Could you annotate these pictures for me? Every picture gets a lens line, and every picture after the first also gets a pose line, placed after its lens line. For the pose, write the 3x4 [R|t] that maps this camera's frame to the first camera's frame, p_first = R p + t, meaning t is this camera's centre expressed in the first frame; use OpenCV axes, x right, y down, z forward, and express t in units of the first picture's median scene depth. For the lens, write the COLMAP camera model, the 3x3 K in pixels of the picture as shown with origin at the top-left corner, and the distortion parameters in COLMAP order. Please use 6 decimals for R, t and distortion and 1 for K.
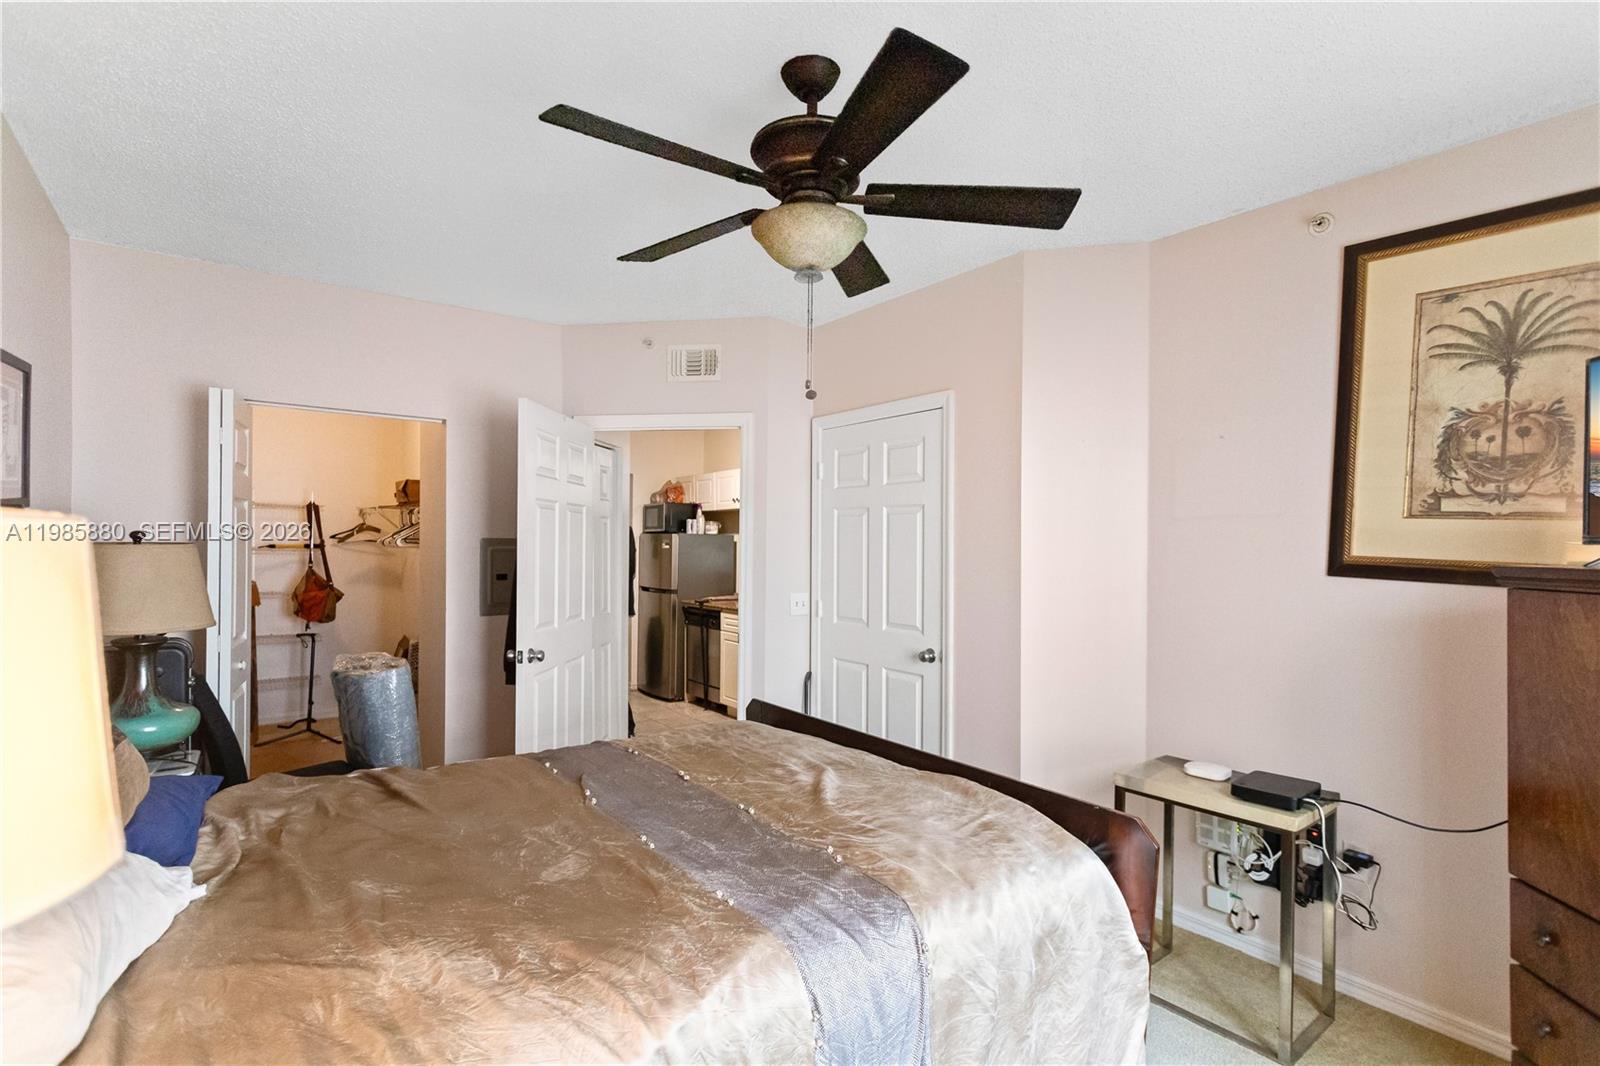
lens RADIAL K [[775.4, 0, 769.7], [0, 775.4, 533.0], [0, 0, 1]] dist [0.001480, 0.002887]
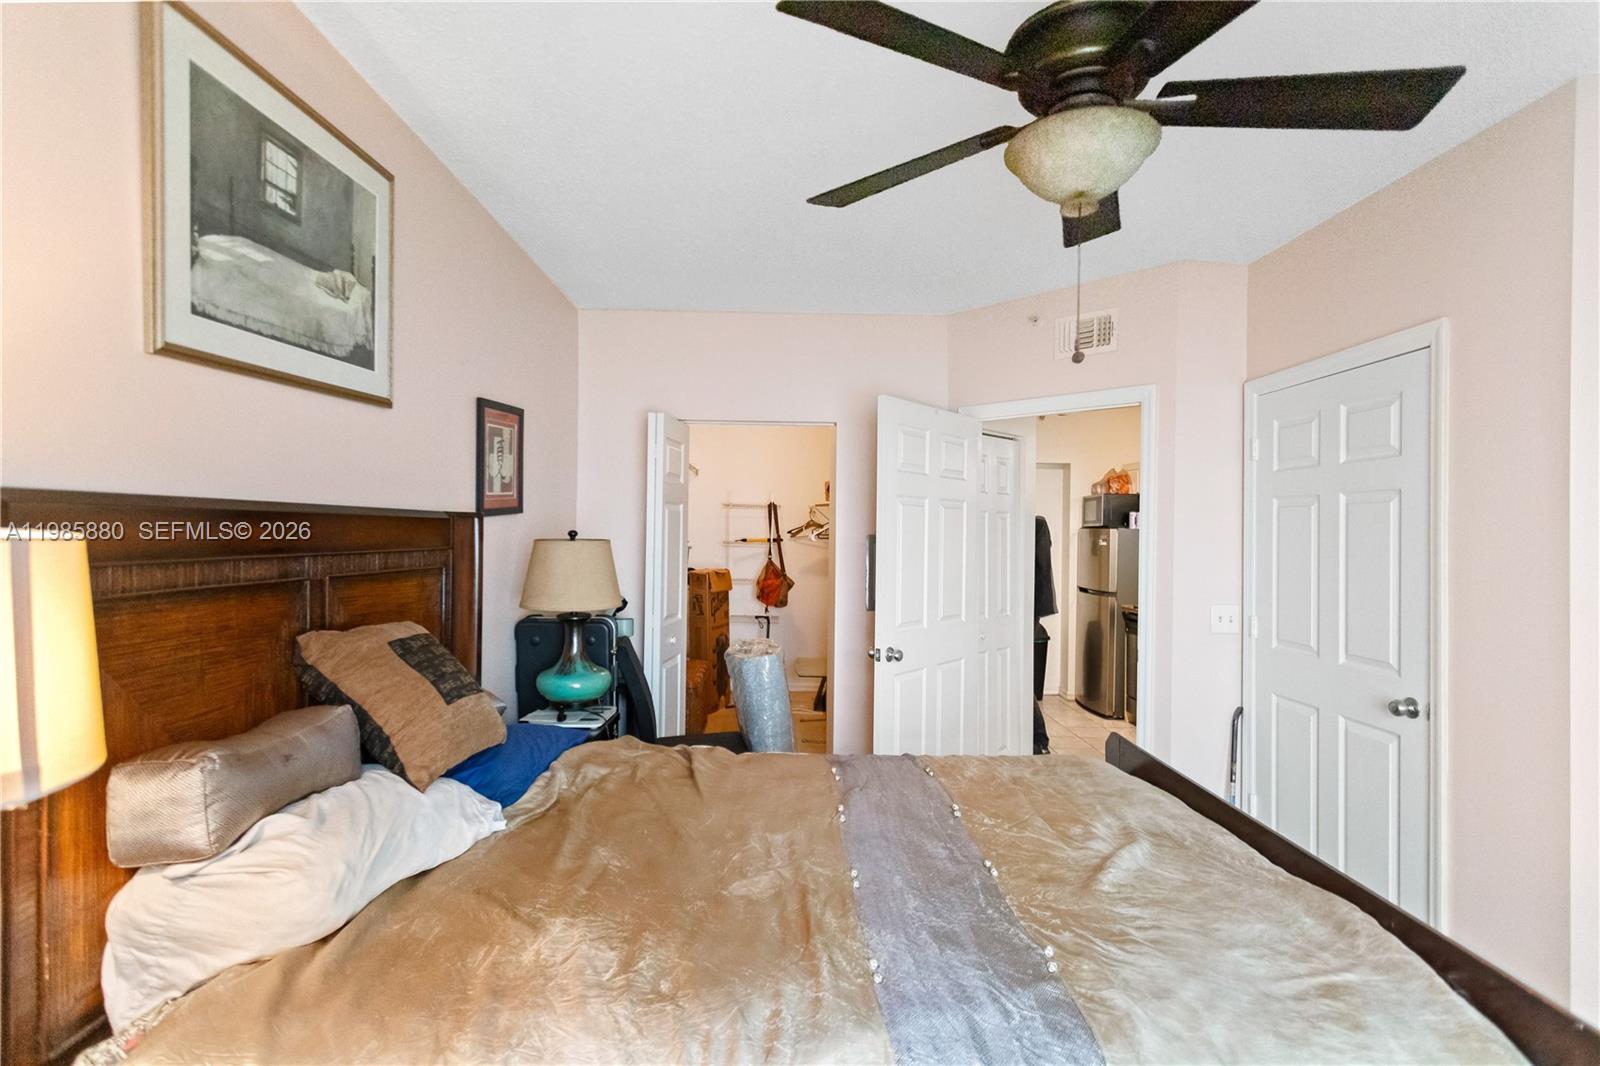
lens RADIAL K [[775.4, 0, 800.4], [0, 775.4, 520.1], [0, 0, 1]] dist [0.001480, 0.002887]
pose [[0.813293, -0.008143, -0.581797, 0.244333], [0.004168, 0.999958, -0.008169, -0.007846], [0.581840, 0.004219, 0.813293, 0.176275]]
